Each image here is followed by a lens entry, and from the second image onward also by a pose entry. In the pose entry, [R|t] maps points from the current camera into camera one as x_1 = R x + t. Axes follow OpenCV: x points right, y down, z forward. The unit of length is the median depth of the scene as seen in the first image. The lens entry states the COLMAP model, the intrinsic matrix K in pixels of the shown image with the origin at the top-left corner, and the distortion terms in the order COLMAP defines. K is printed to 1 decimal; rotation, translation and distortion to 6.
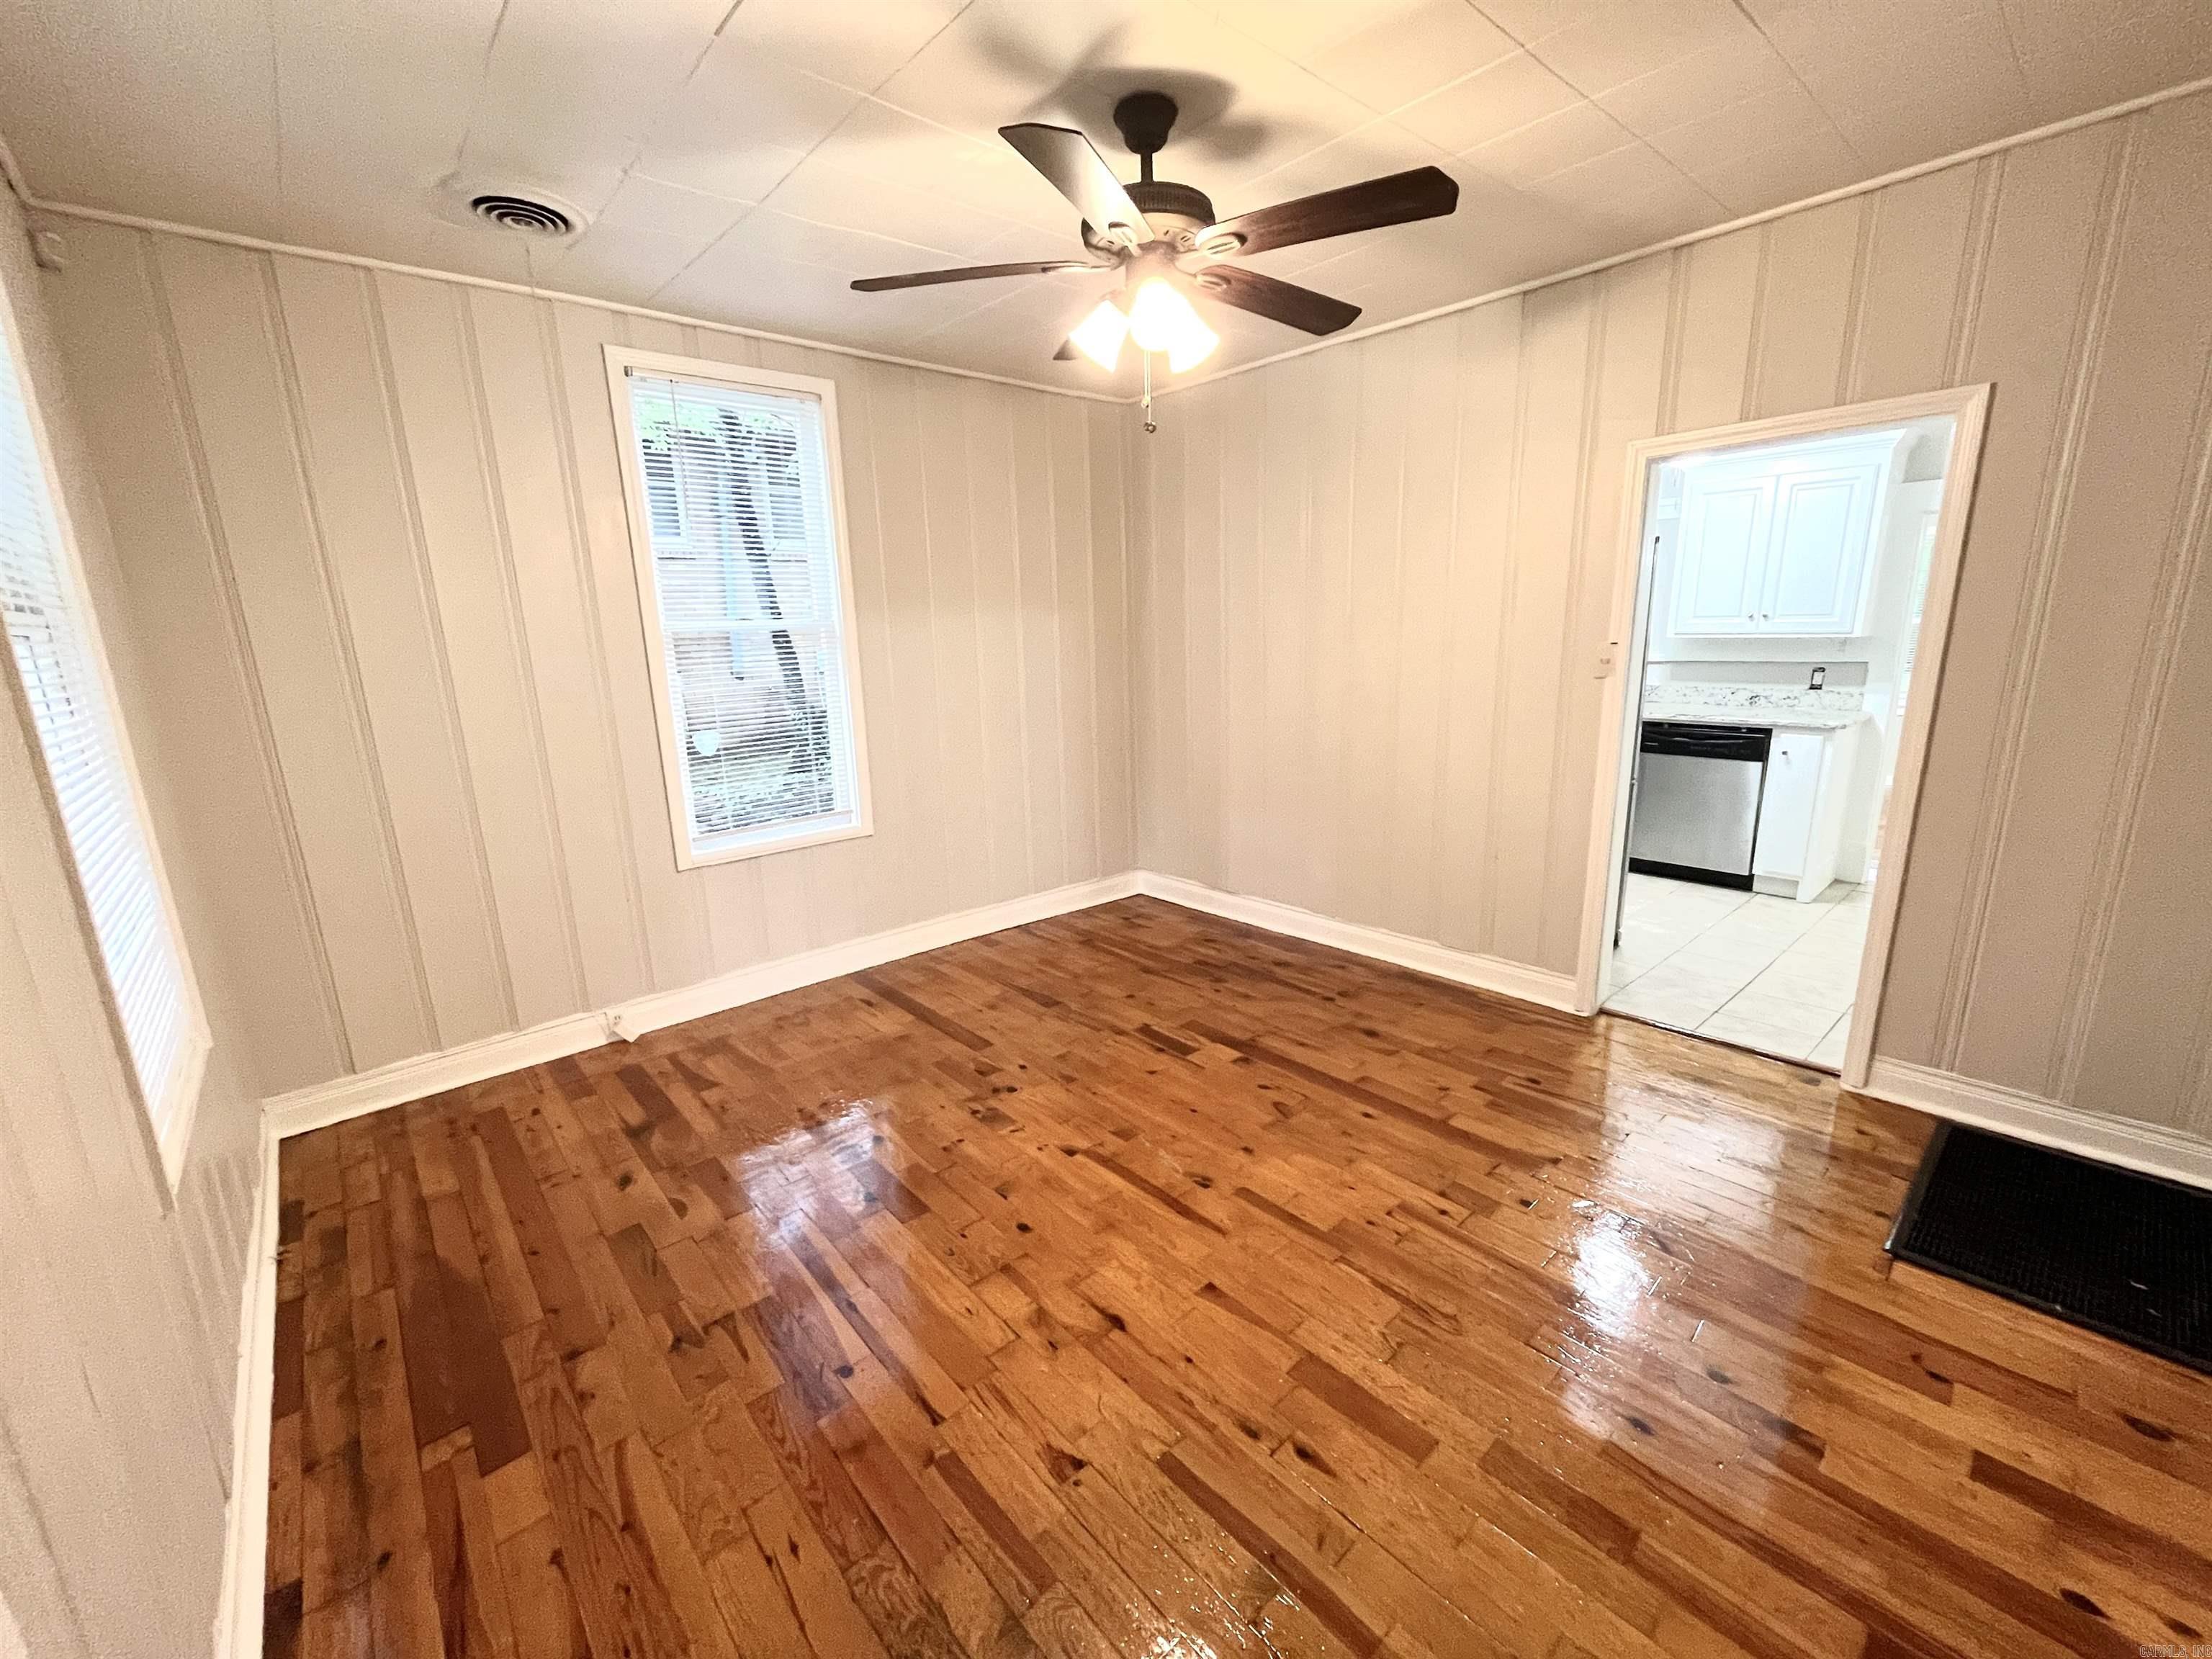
lens RADIAL K [[897.8, 0, 1103.2], [0, 897.8, 833.1], [0, 0, 1]] dist [-0.004171, 0.000503]
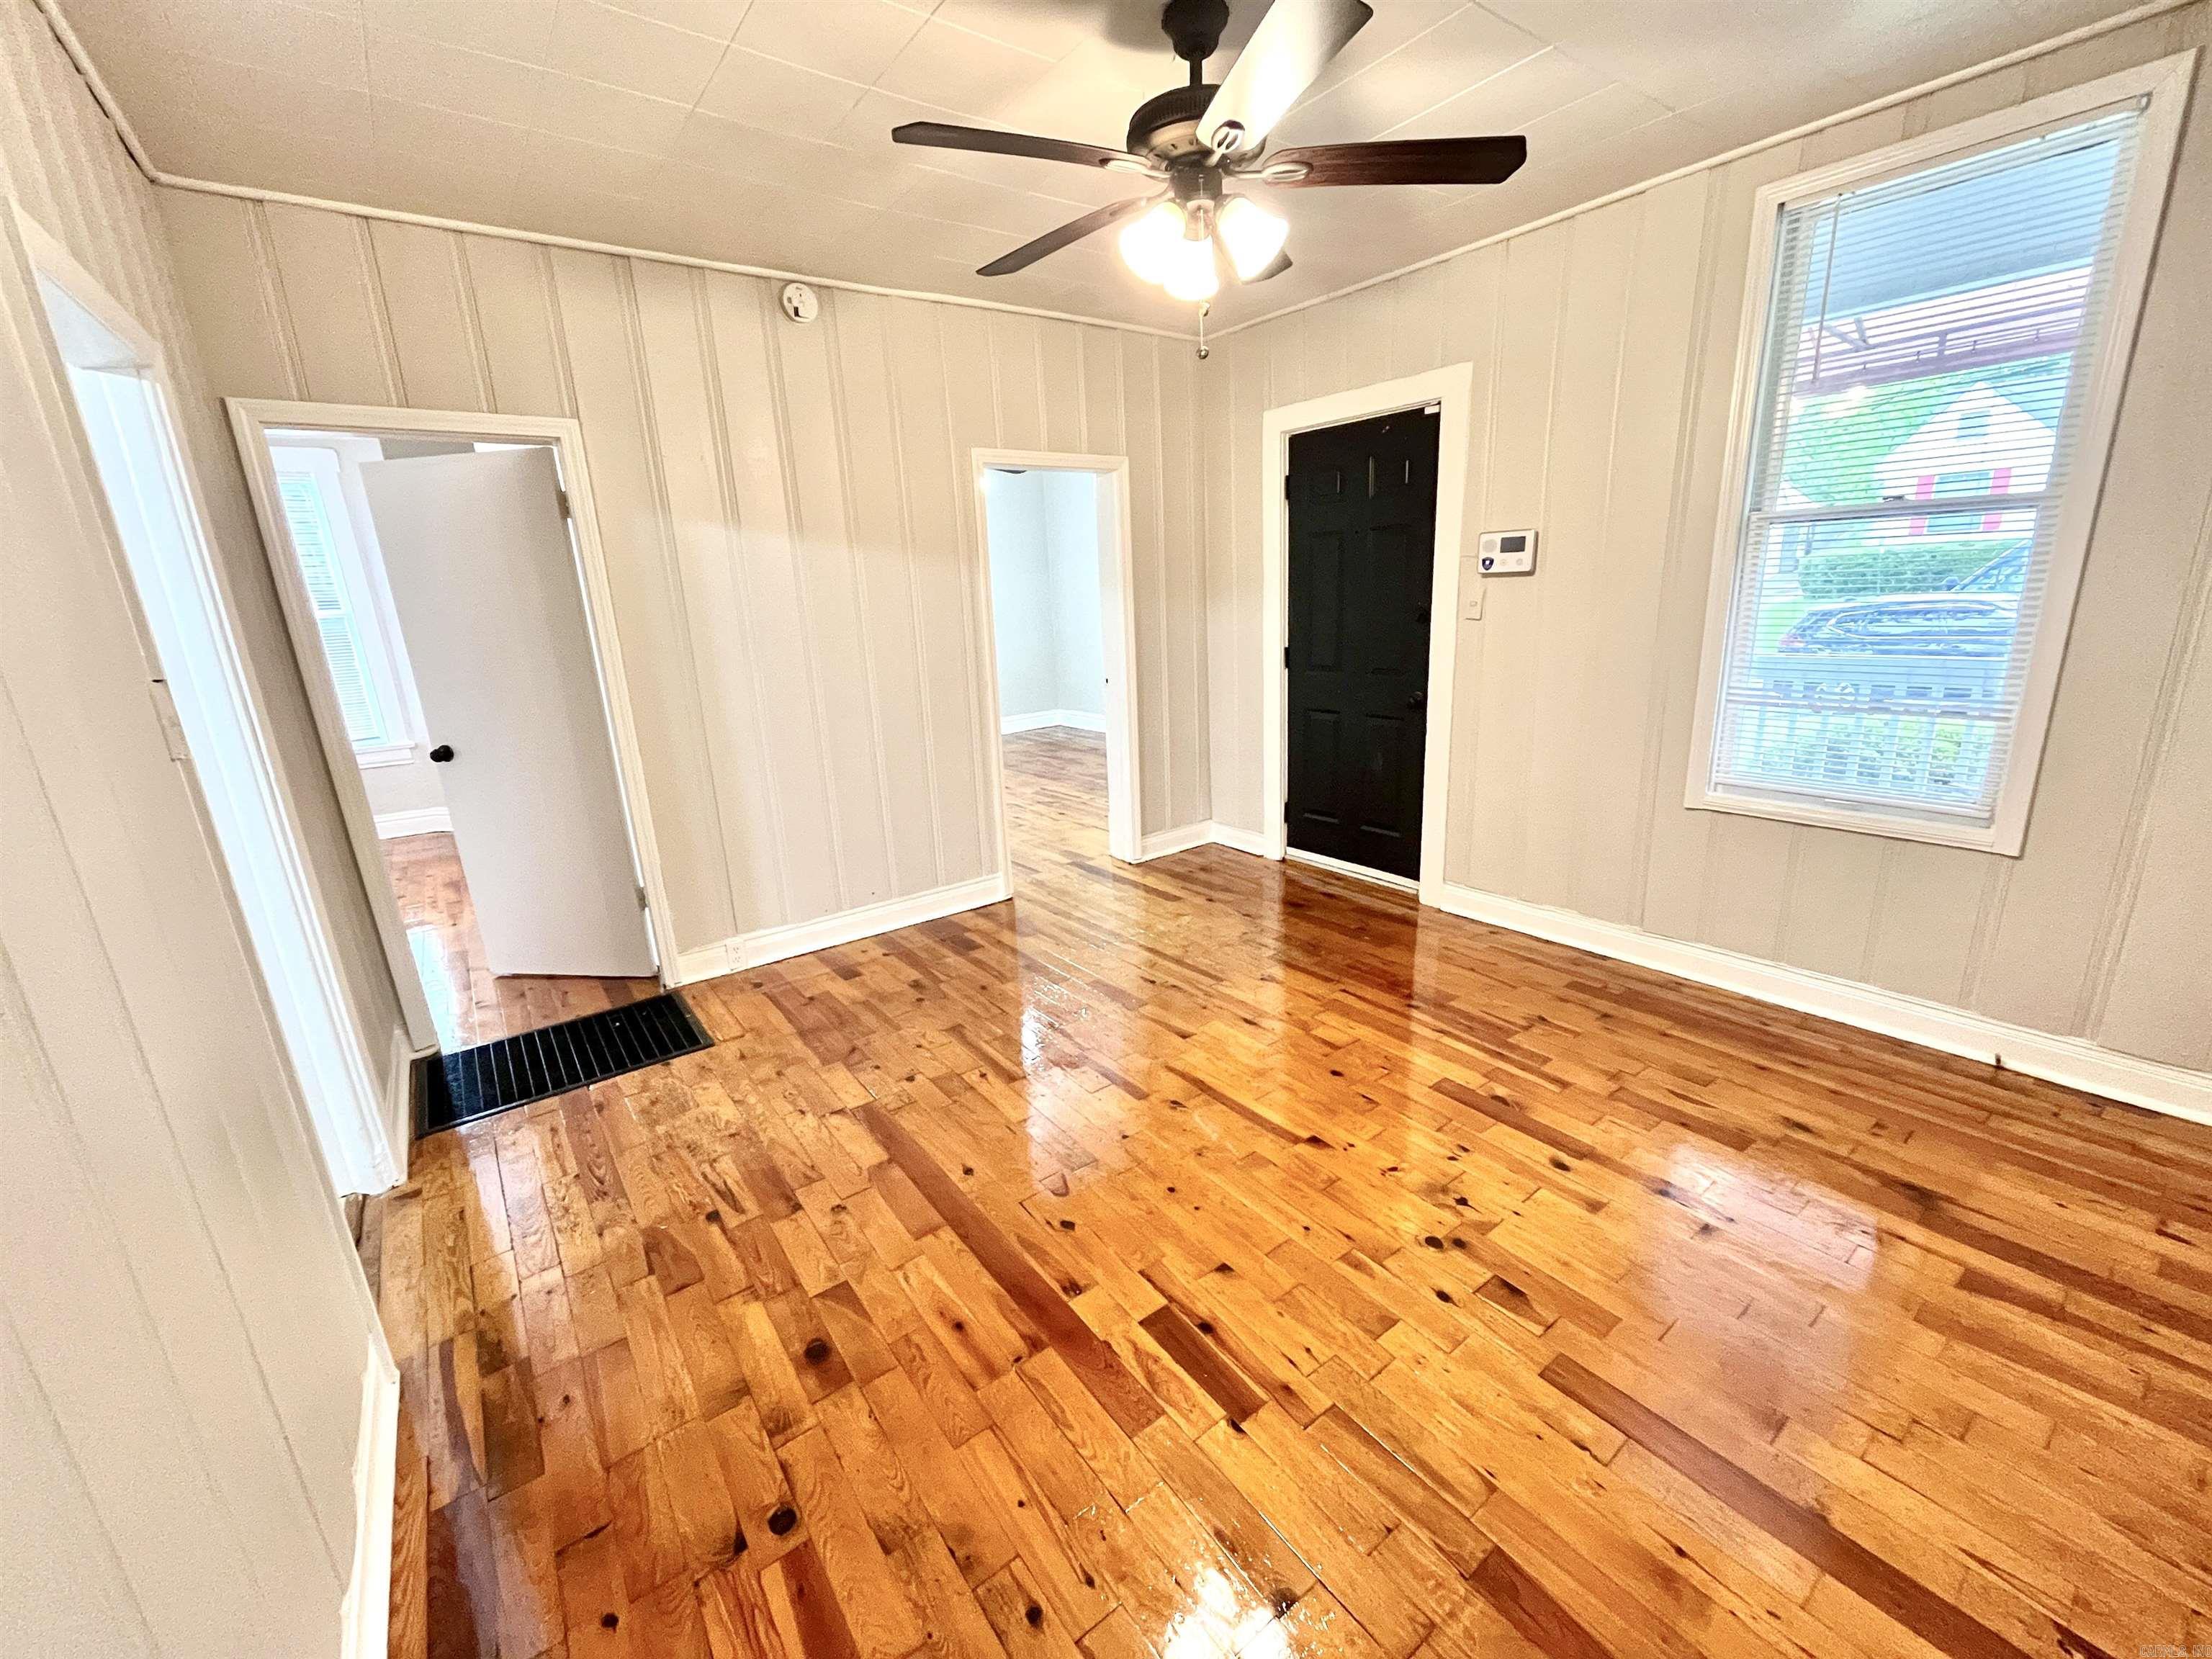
lens RADIAL K [[897.8, 0, 1103.7], [0, 897.8, 831.5], [0, 0, 1]] dist [-0.004171, 0.000503]
pose [[-0.993628, 0.052595, 0.099686, 0.074905], [0.093725, 0.876821, 0.471594, -0.396940], [-0.062603, 0.477932, -0.876163, 1.783196]]
